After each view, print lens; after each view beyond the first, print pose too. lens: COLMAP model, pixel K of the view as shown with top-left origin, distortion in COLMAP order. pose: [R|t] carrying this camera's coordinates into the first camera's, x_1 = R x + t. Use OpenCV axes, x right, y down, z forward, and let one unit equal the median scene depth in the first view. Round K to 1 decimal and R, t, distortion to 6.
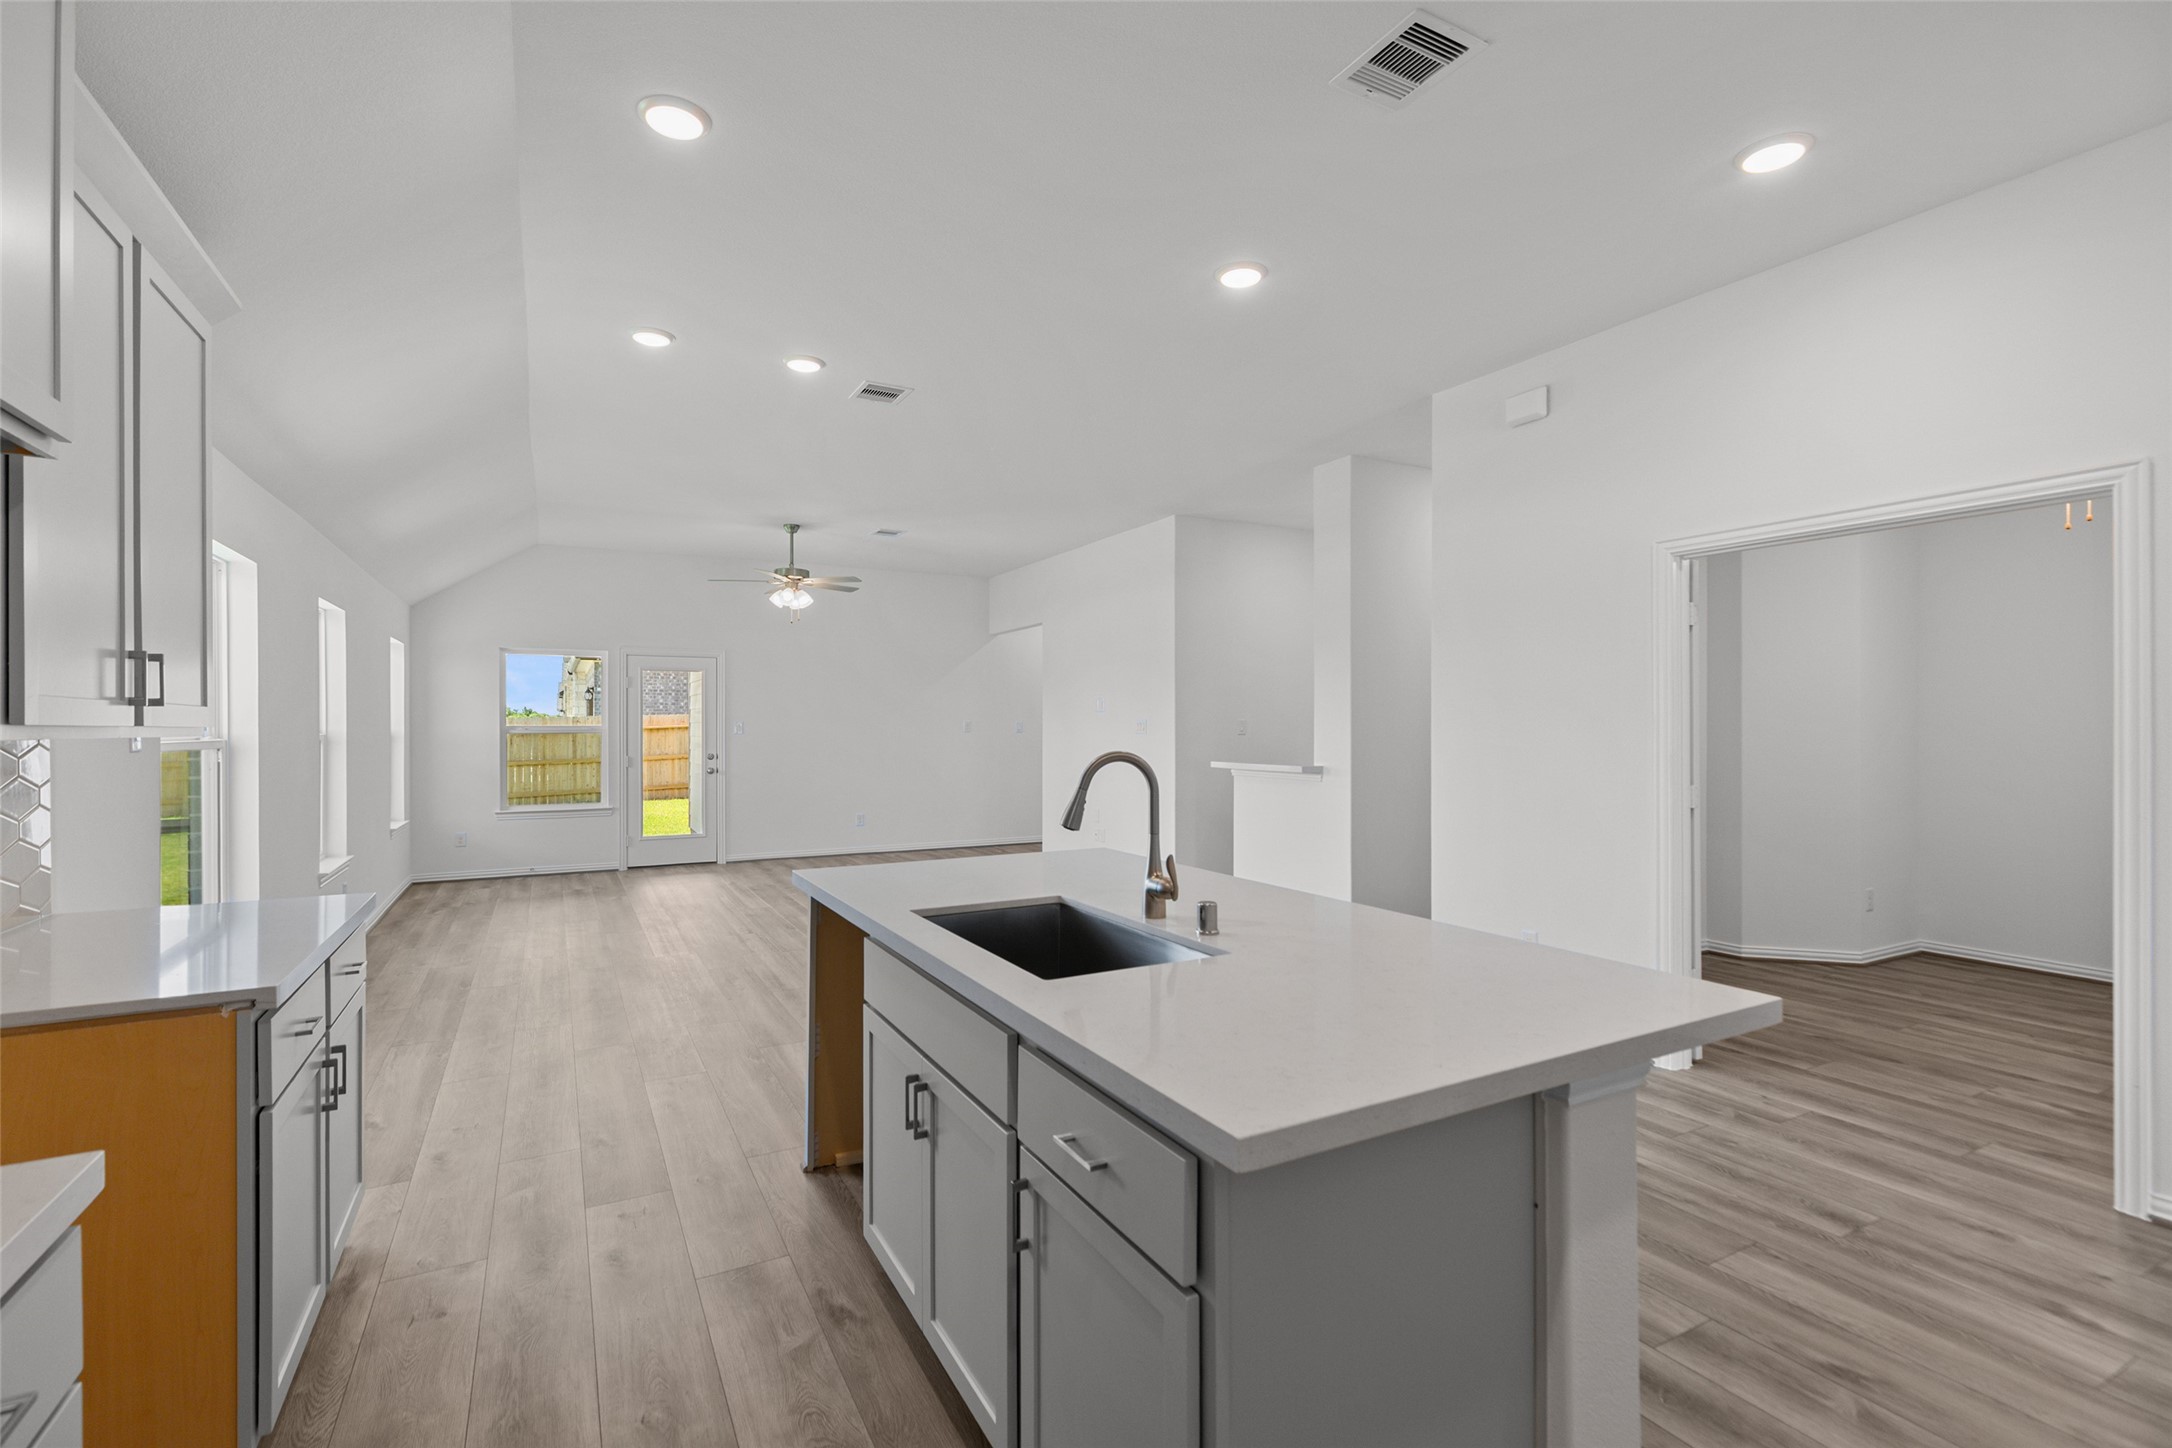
lens RADIAL K [[972.1, 0, 1085.3], [0, 972.1, 736.3], [0, 0, 1]] dist [-0.000294, 0.001000]
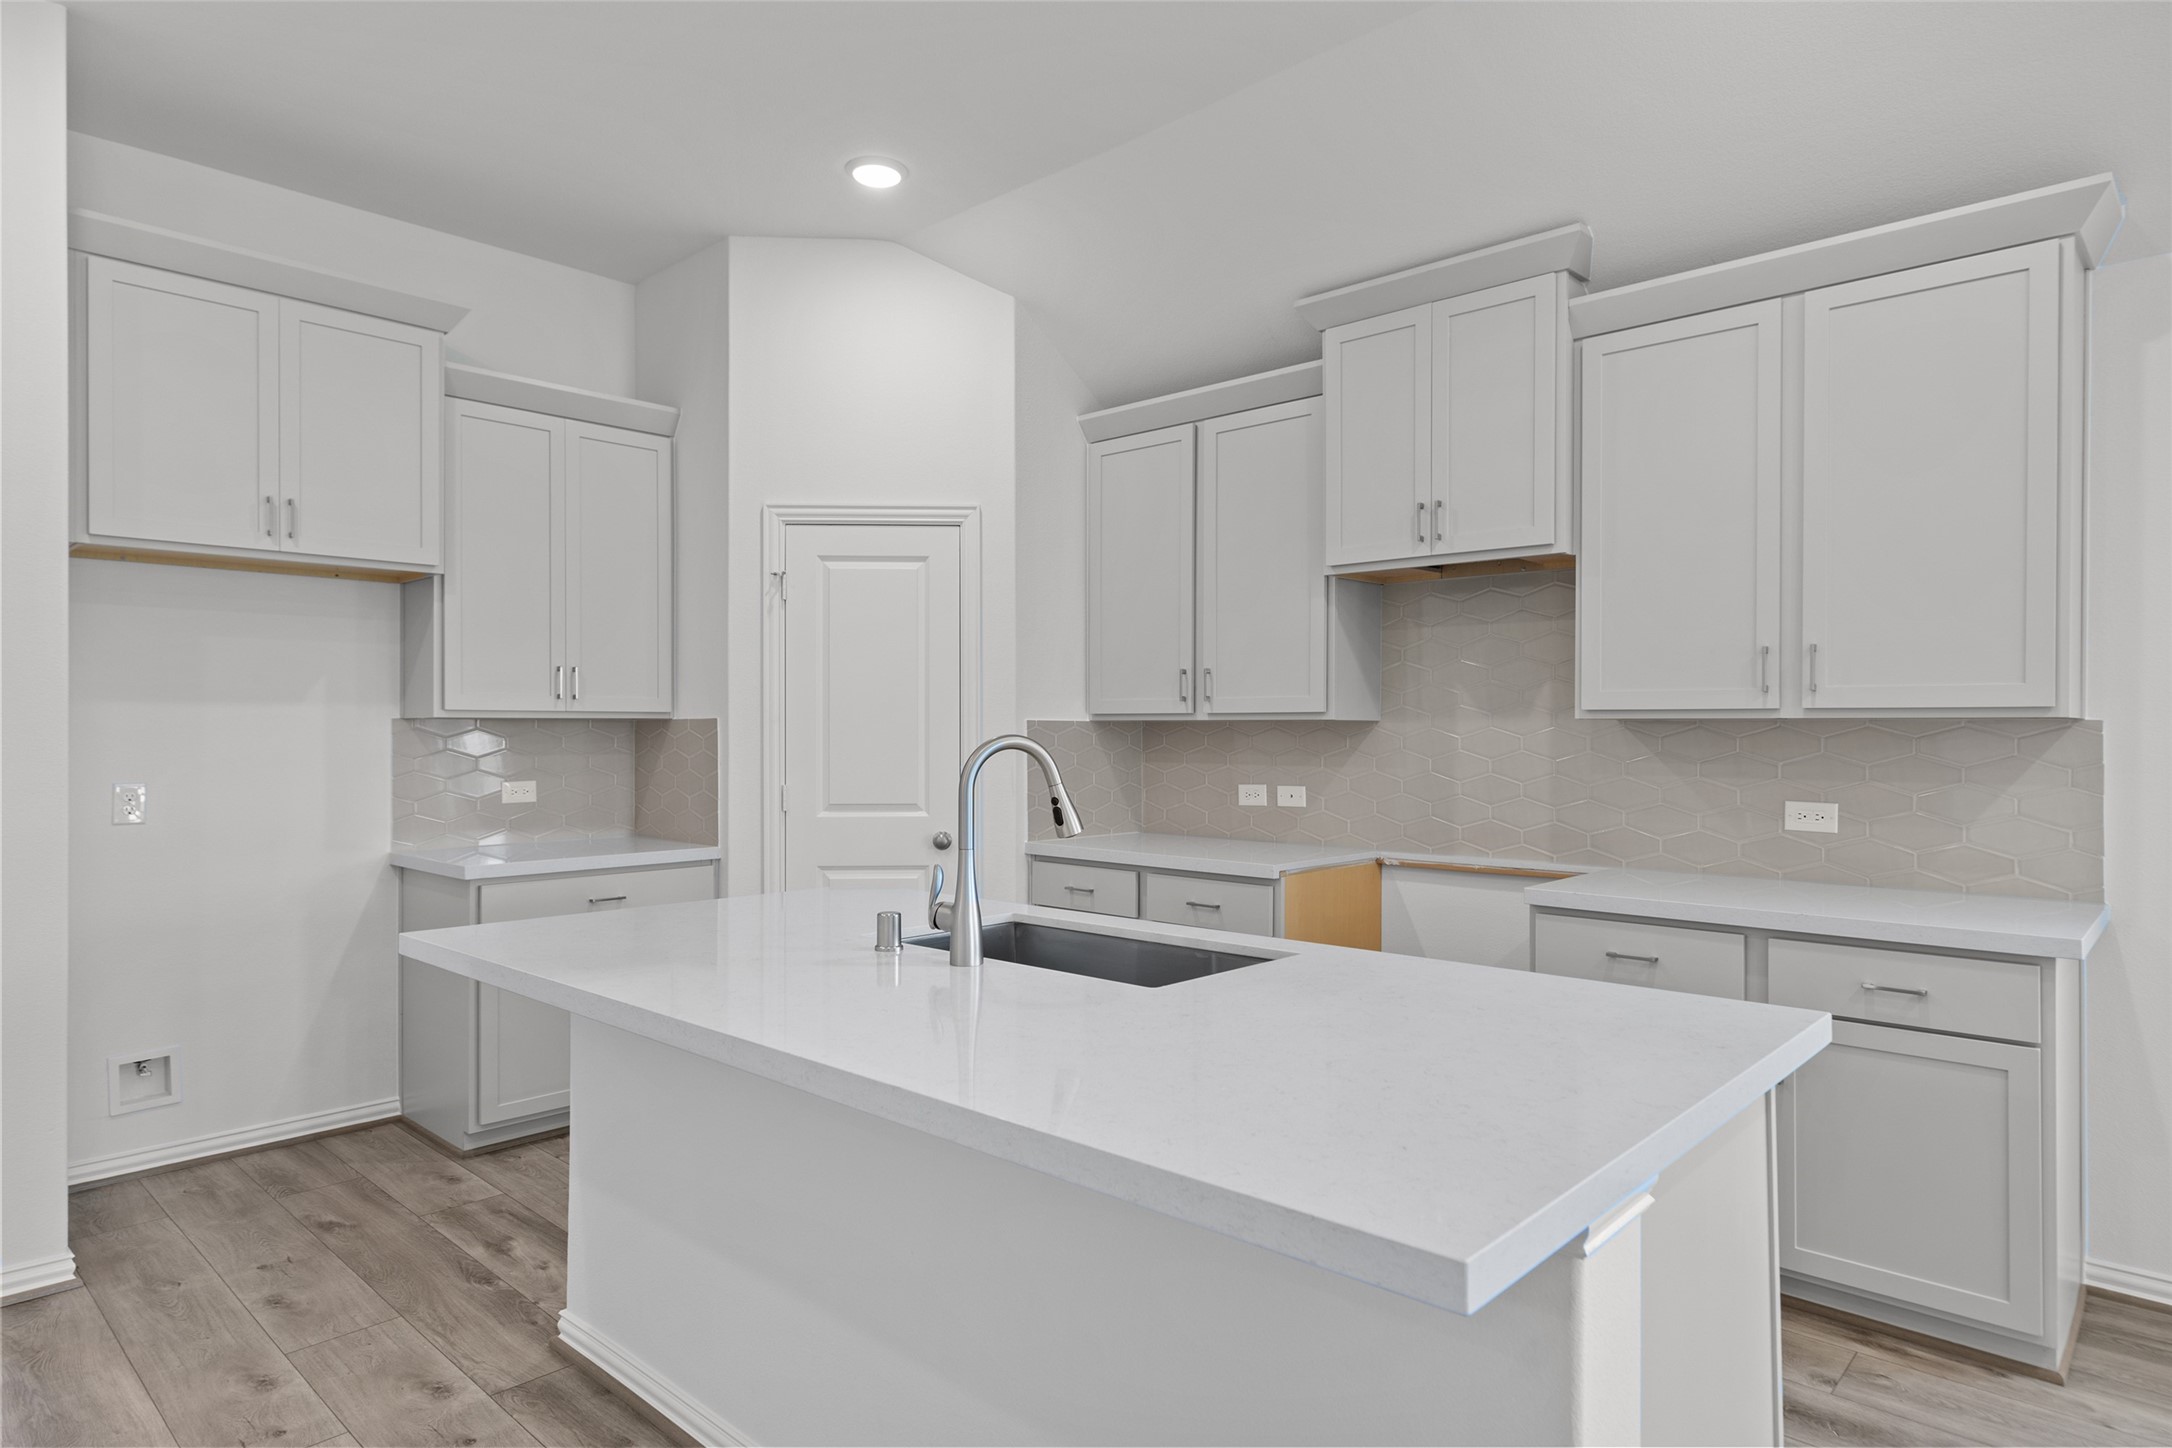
lens RADIAL K [[1227.4, 0, 1080.6], [0, 1227.4, 733.1], [0, 0, 1]] dist [0.016242, -0.006072]
pose [[-0.950199, 0.002145, -0.311637, 0.189172], [-0.002632, 0.999885, 0.014906, 0.000384], [0.311633, 0.014984, -0.950084, 1.295379]]
